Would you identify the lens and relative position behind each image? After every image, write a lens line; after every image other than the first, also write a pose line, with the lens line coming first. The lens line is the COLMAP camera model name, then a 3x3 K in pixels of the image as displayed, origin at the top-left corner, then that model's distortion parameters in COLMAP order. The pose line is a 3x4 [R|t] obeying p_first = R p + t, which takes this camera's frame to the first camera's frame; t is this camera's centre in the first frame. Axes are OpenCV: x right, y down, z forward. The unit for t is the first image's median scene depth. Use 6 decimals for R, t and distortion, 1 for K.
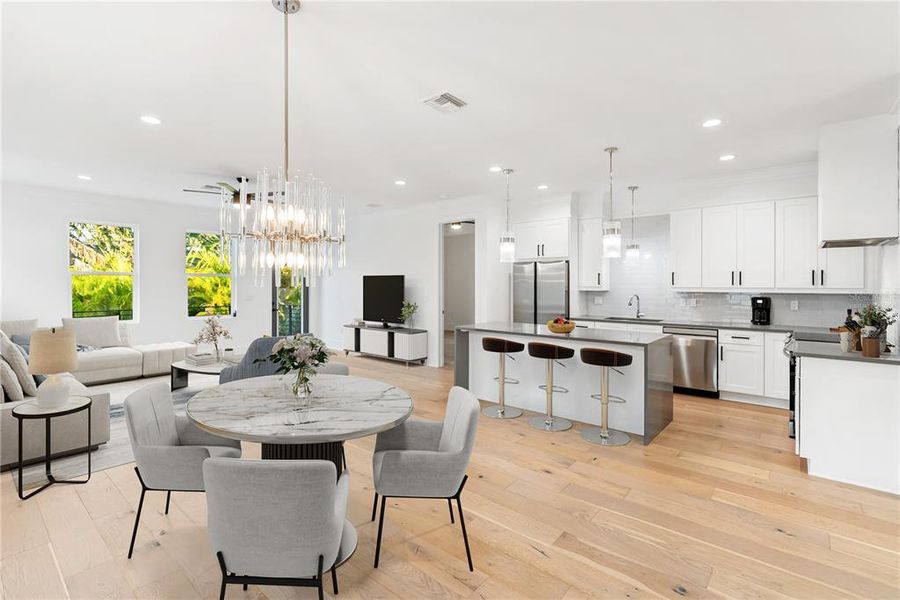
lens RADIAL K [[410.8, 0, 450.6], [0, 410.8, 286.8], [0, 0, 1]] dist [0.000260, 0.000062]
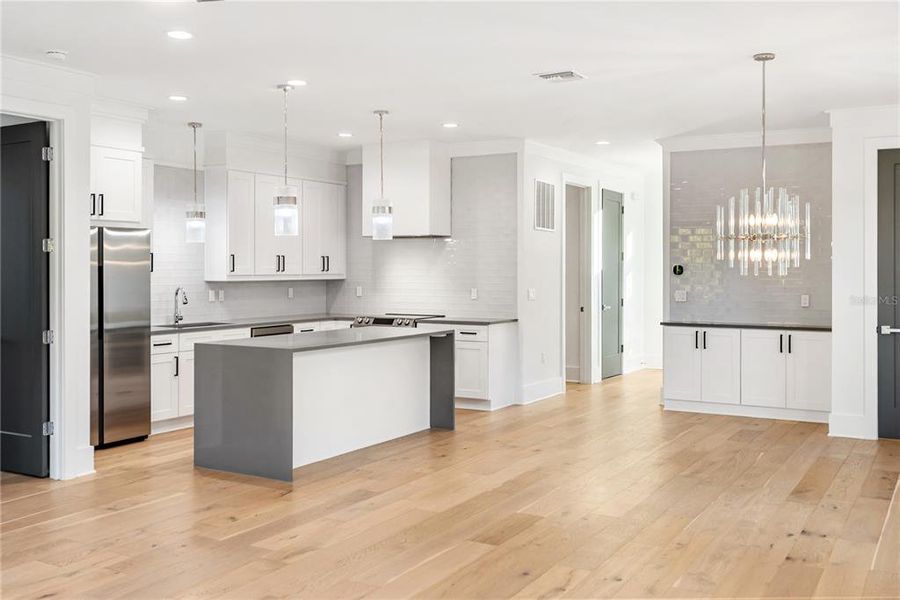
lens RADIAL K [[875.7, 0, 450.0], [0, 875.7, 300.0], [0, 0, 1]] dist [-0.002399, 0.001581]
pose [[-0.172687, -0.037583, 0.984260, -1.179189], [0.001956, 0.999257, 0.038499, -0.015252], [-0.984975, 0.008573, -0.172485, 0.981431]]
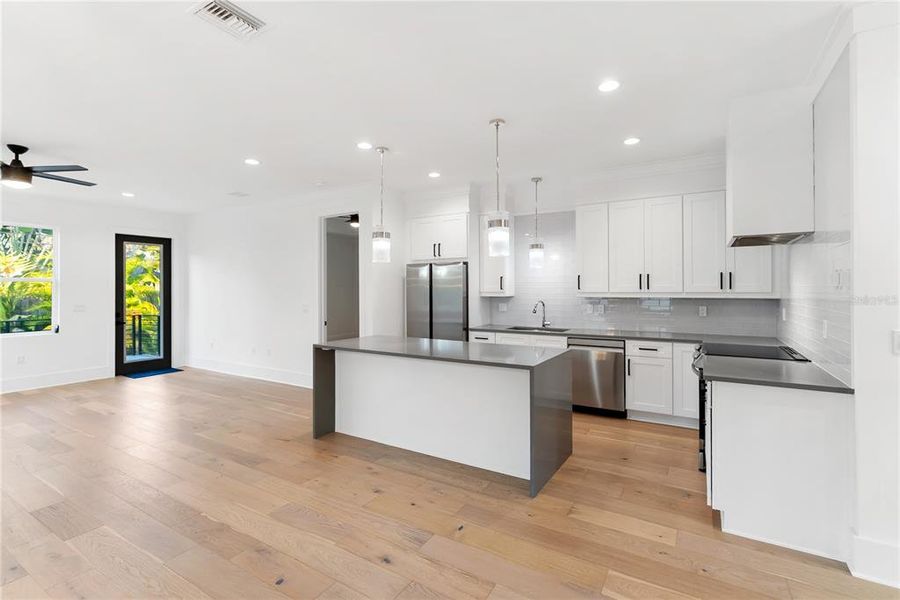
lens RADIAL K [[413.2, 0, 446.8], [0, 413.2, 291.0], [0, 0, 1]] dist [-0.001139, 0.000427]
pose [[0.989474, -0.005431, 0.144611, 0.147095], [0.005846, 0.999980, -0.002446, -0.001307], [-0.144595, 0.003265, 0.989486, 0.180905]]
